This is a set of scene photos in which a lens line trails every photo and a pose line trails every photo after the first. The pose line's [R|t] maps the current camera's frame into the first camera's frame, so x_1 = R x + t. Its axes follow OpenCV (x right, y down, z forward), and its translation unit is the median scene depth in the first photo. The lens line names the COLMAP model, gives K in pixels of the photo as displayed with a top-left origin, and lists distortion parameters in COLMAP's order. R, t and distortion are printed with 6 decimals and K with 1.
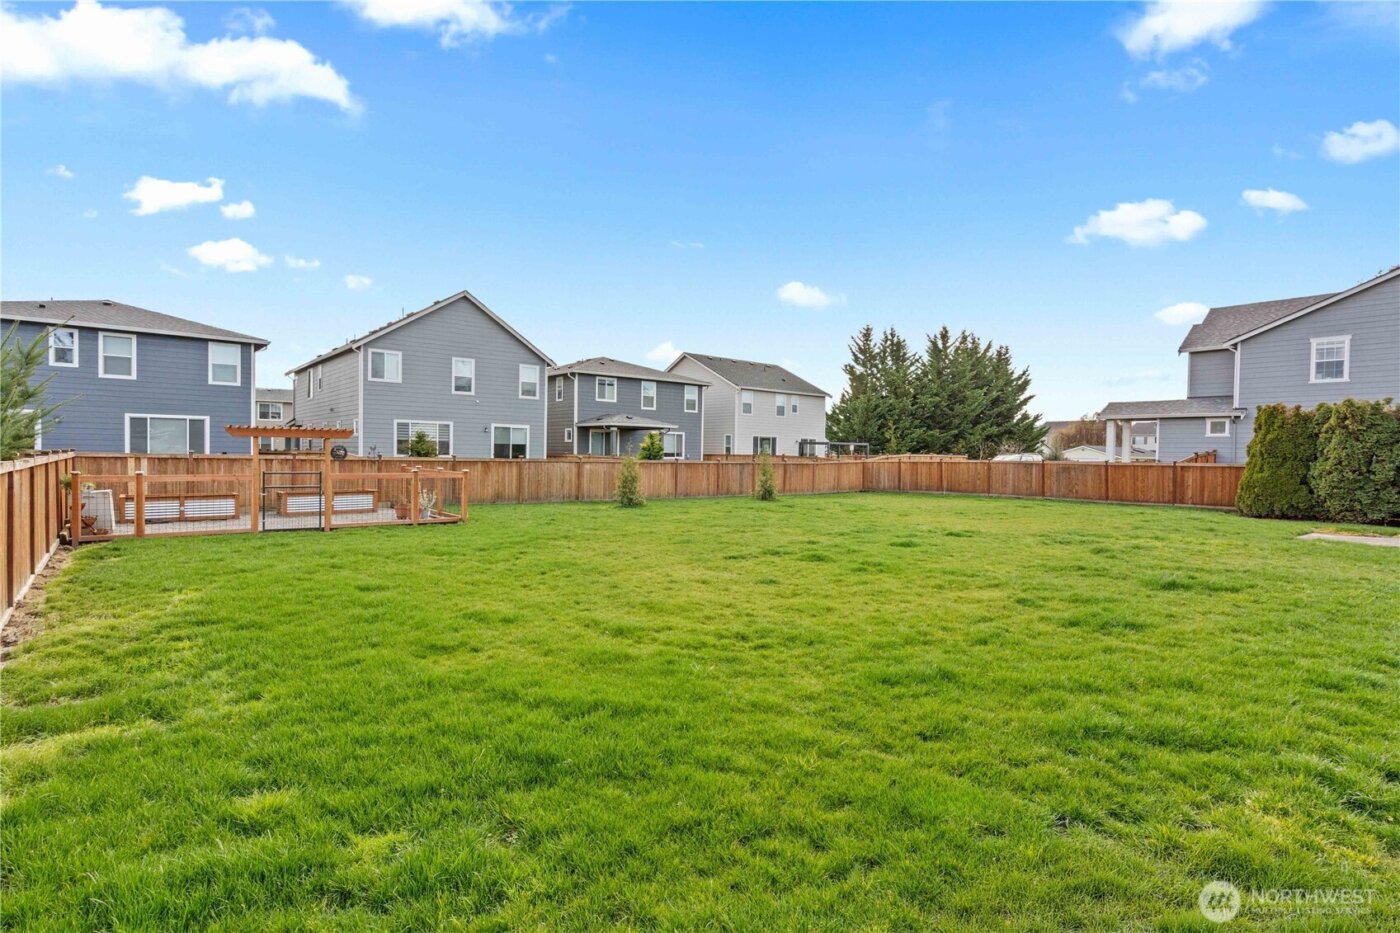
lens RADIAL K [[685.5, 0, 686.3], [0, 685.5, 465.0], [0, 0, 1]] dist [0.002956, 0.000827]
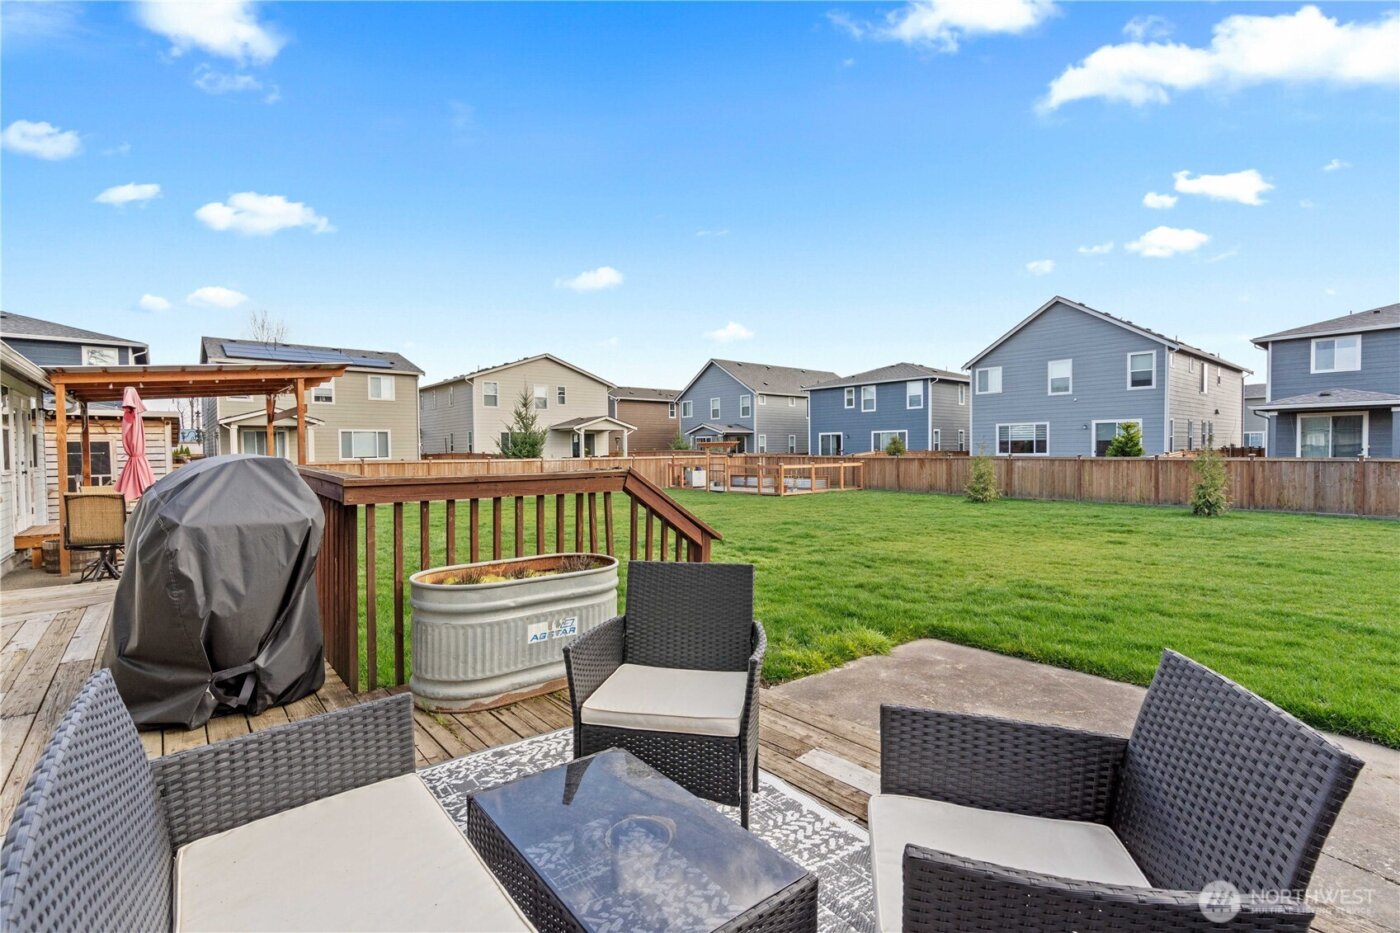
lens RADIAL K [[642.3, 0, 687.1], [0, 642.3, 455.0], [0, 0, 1]] dist [0.001426, 0.000537]
pose [[-0.007842, -0.008065, -0.999937, 0.582253], [-0.008406, 0.999933, -0.007999, 0.001174], [0.999934, 0.008343, -0.007909, 0.392065]]
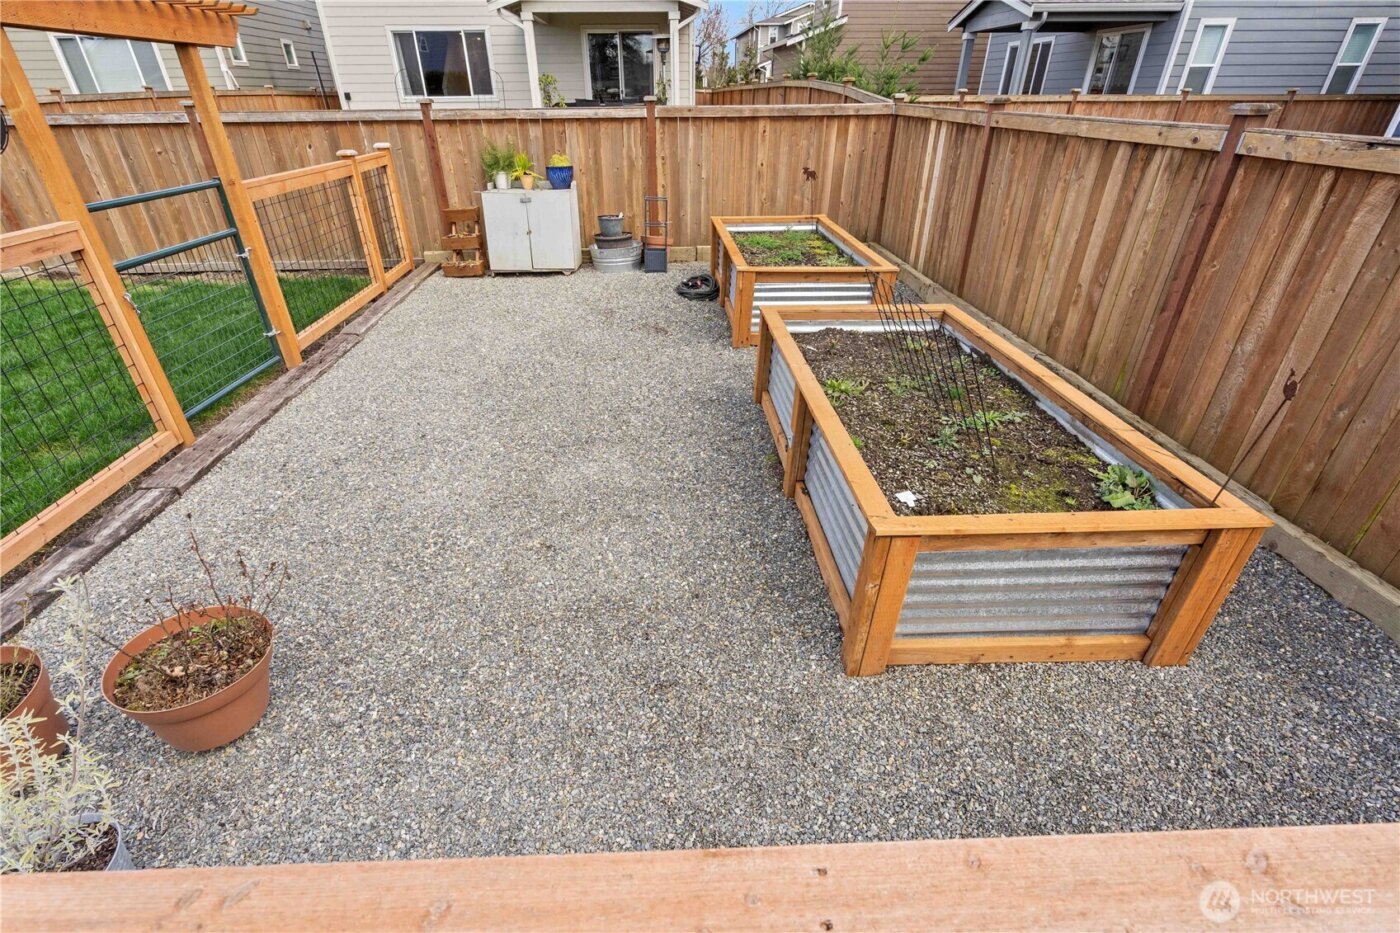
lens RADIAL K [[642.3, 0, 666.2], [0, 642.3, 468.6], [0, 0, 1]] dist [-0.001710, -0.000265]
pose [[-0.615660, 0.390486, -0.684458, -0.200092], [-0.013662, 0.863169, 0.504730, -0.010451], [0.787893, 0.320093, -0.526084, 0.563002]]
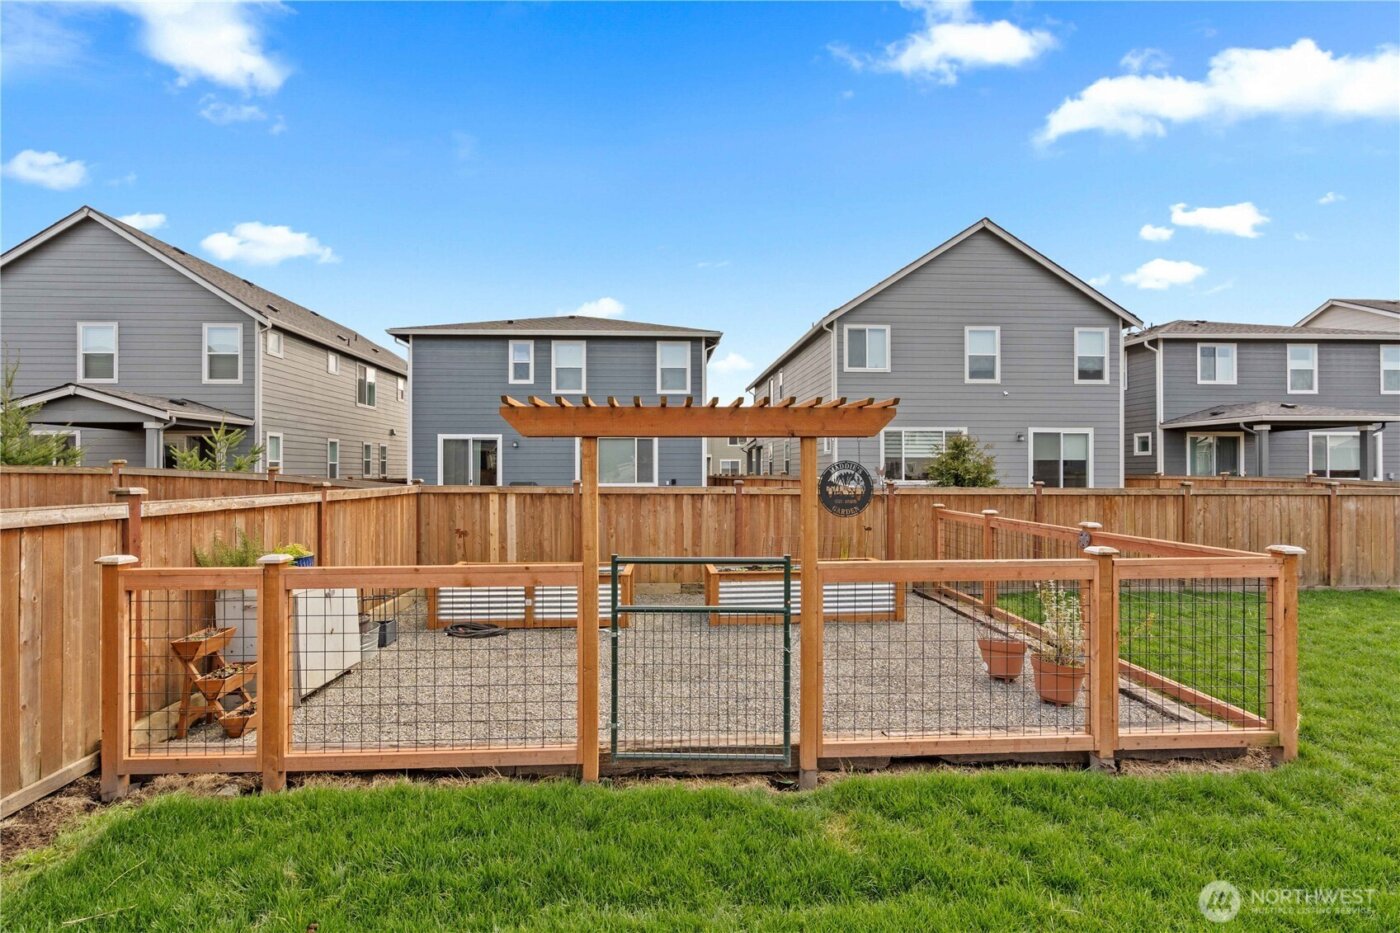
lens RADIAL K [[625.9, 0, 686.5], [0, 625.9, 472.9], [0, 0, 1]] dist [-0.000321, -0.000002]
pose [[0.802901, -0.014929, -0.595926, -0.179238], [0.003232, 0.999781, -0.020692, -0.008176], [0.596104, 0.014687, 0.802773, 0.332689]]
